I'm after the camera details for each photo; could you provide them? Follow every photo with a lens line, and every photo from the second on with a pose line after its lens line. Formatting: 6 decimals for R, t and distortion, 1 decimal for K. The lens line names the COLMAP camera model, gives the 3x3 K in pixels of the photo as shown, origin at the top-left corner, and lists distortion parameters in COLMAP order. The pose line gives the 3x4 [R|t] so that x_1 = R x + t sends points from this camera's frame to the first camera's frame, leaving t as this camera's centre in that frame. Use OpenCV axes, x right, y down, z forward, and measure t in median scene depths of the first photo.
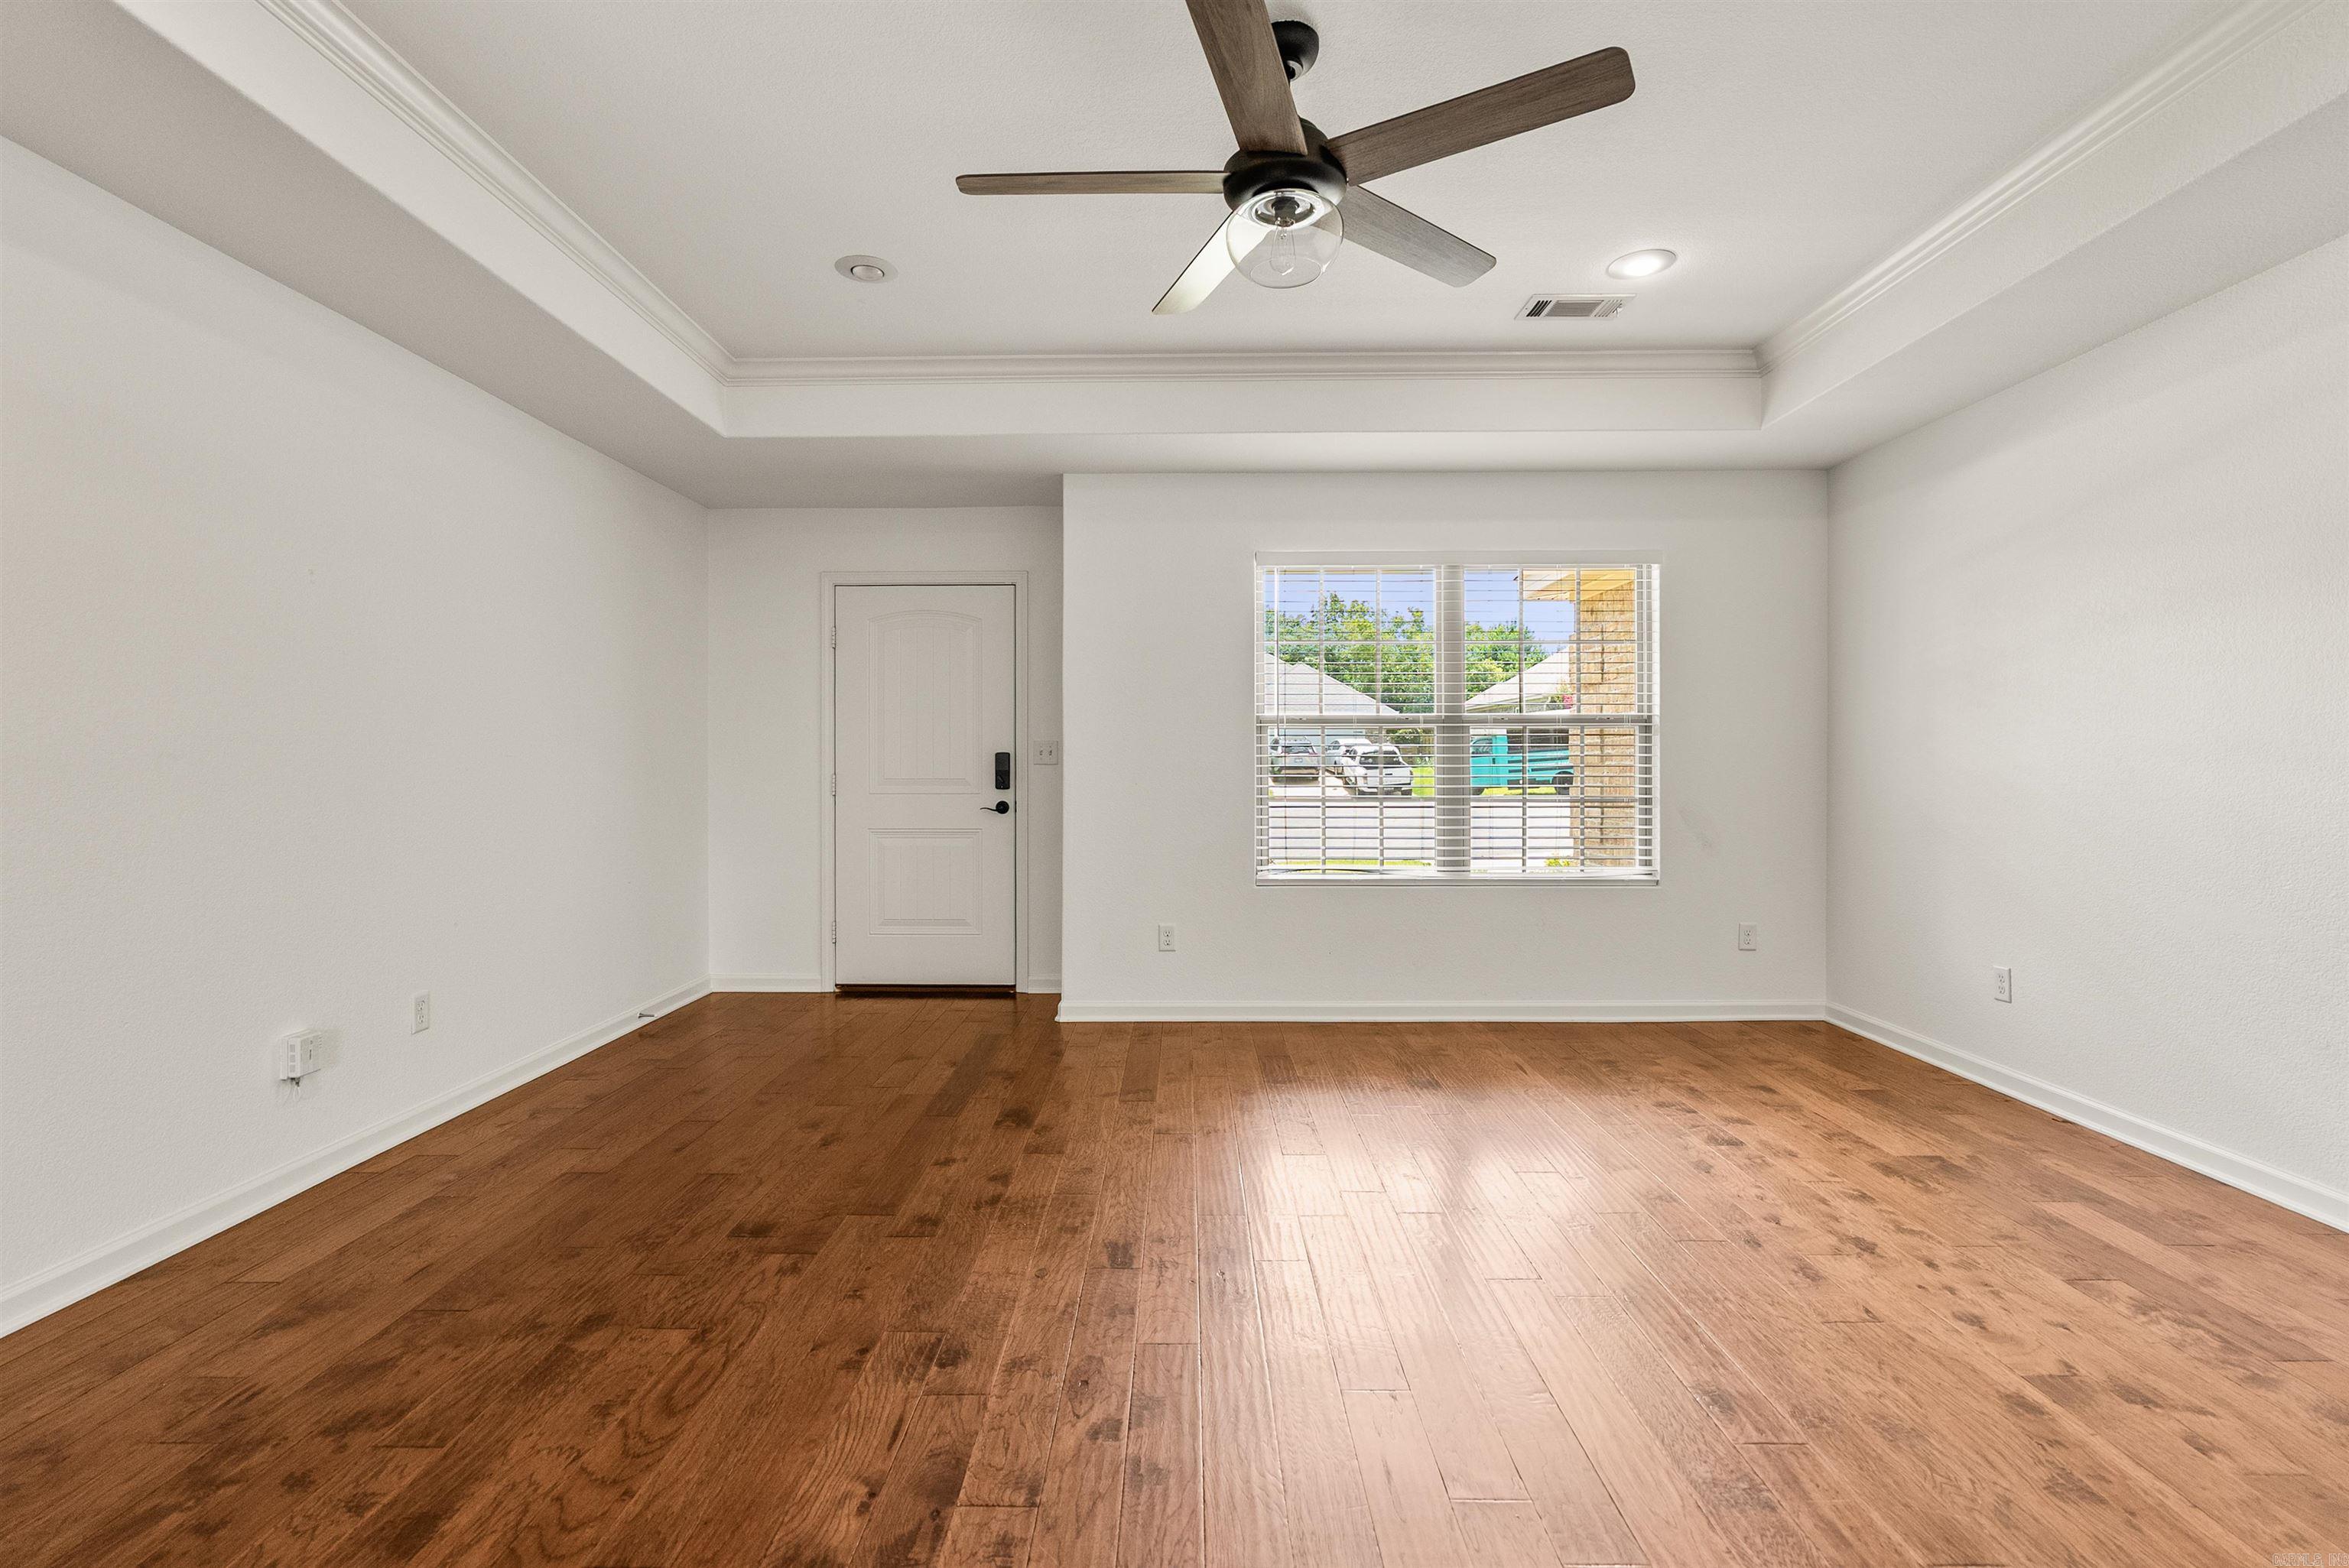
lens RADIAL K [[1073.2, 0, 1172.7], [0, 1073.2, 764.3], [0, 0, 1]] dist [-0.008966, 0.003696]
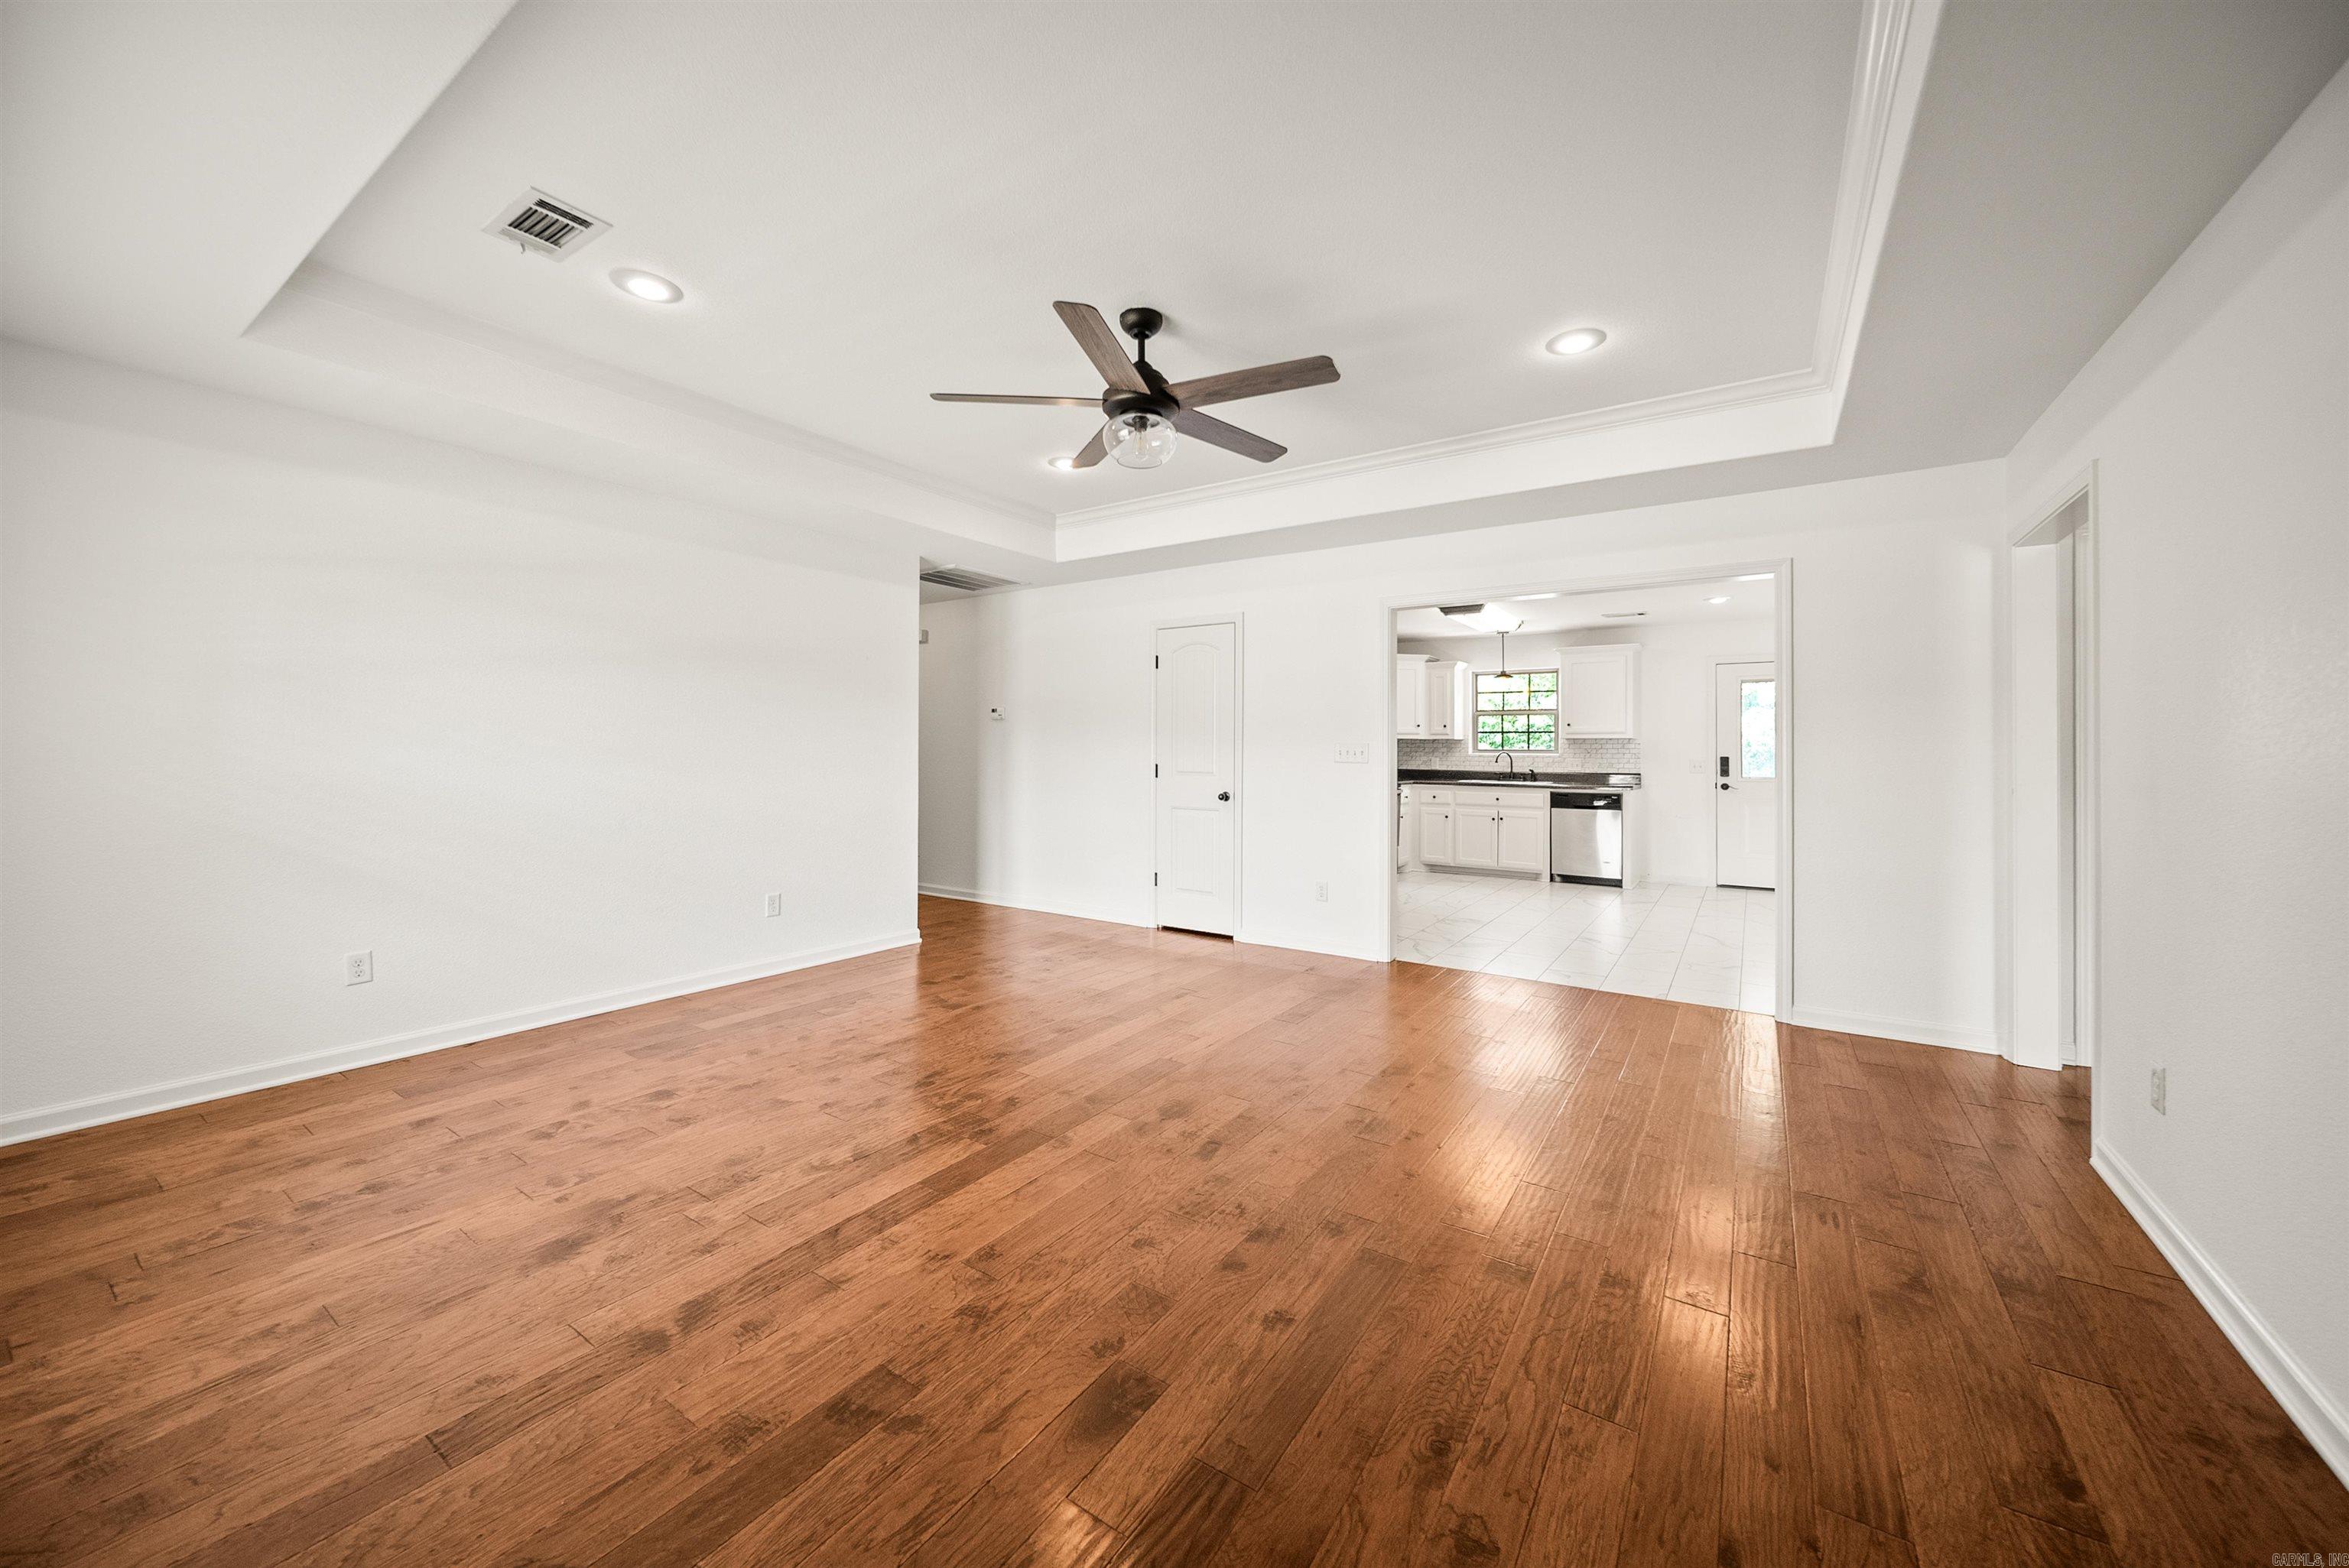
lens RADIAL K [[859.1, 0, 1171.4], [0, 859.1, 744.8], [0, 0, 1]] dist [-0.001225, -0.001308]
pose [[-0.832746, 0.000468, 0.553655, -0.472521], [-0.004501, 0.999961, -0.007616, -0.023281], [-0.553637, -0.008834, -0.832711, 1.513359]]
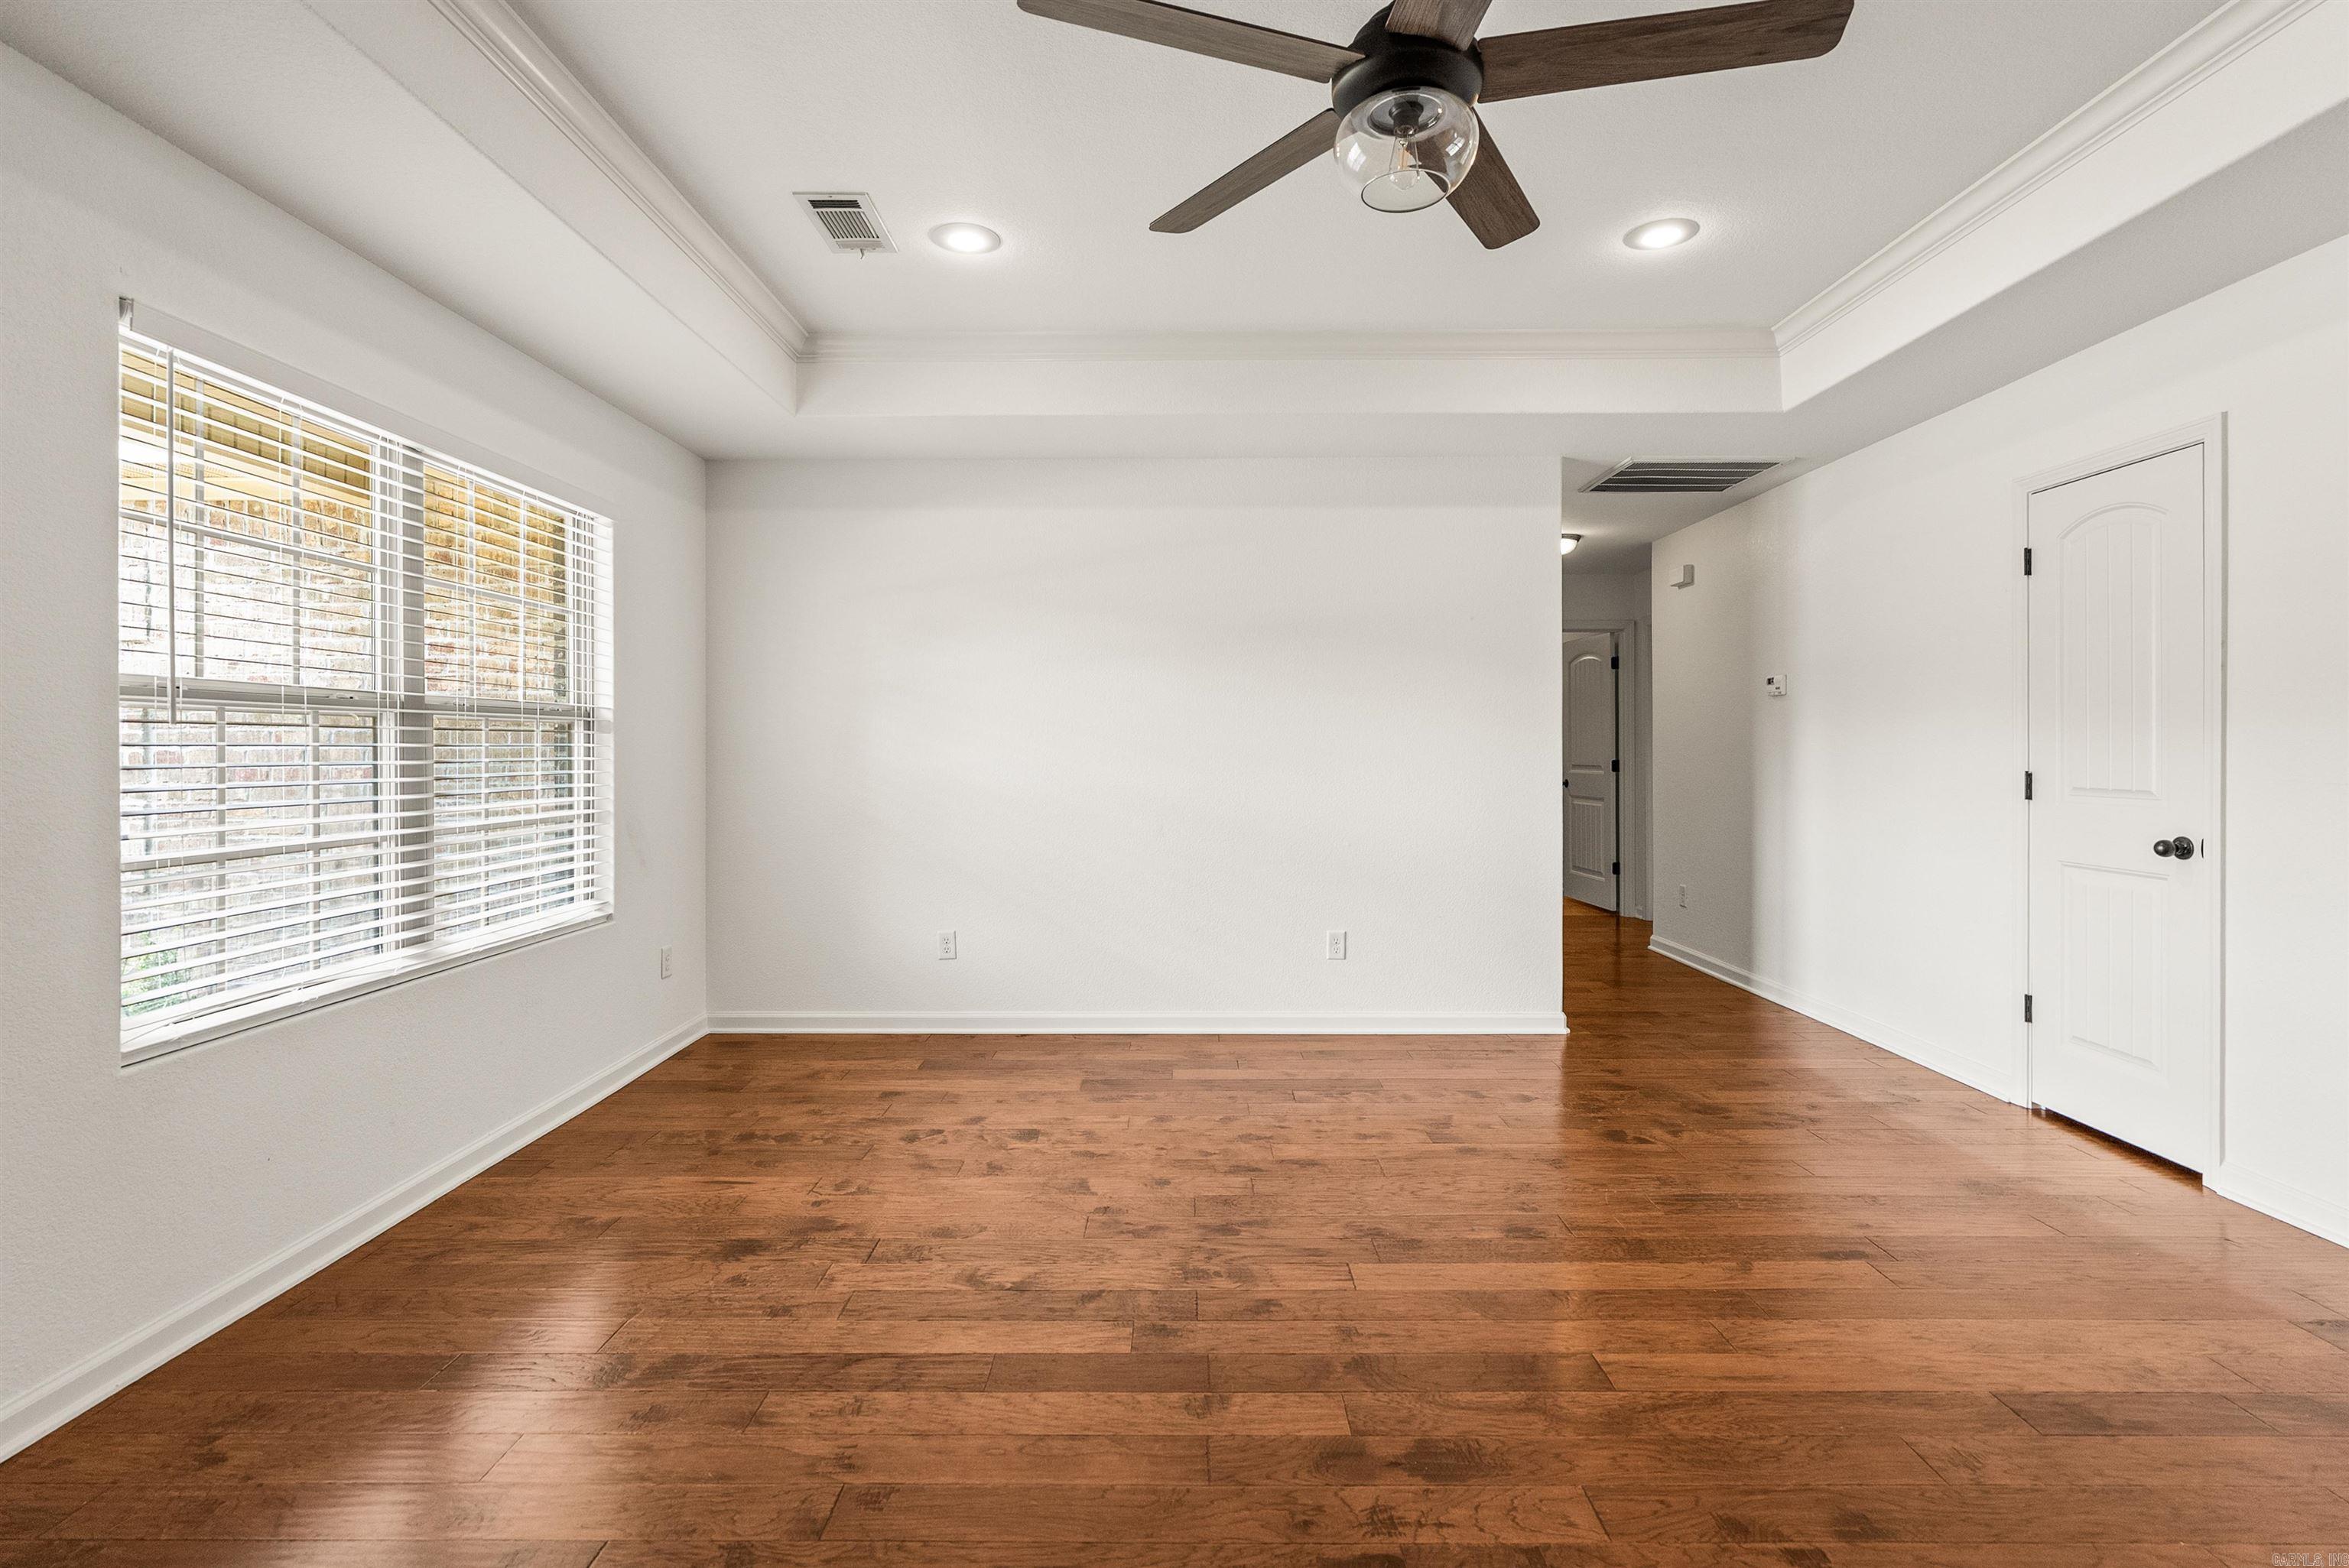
lens RADIAL K [[1073.2, 0, 1172.8], [0, 1073.2, 755.9], [0, 0, 1]] dist [-0.008966, 0.003696]
pose [[-0.000861, -0.004557, 0.999989, -0.538907], [0.002959, 0.999985, 0.004560, -0.020432], [-0.999995, 0.002962, -0.000848, 0.883328]]
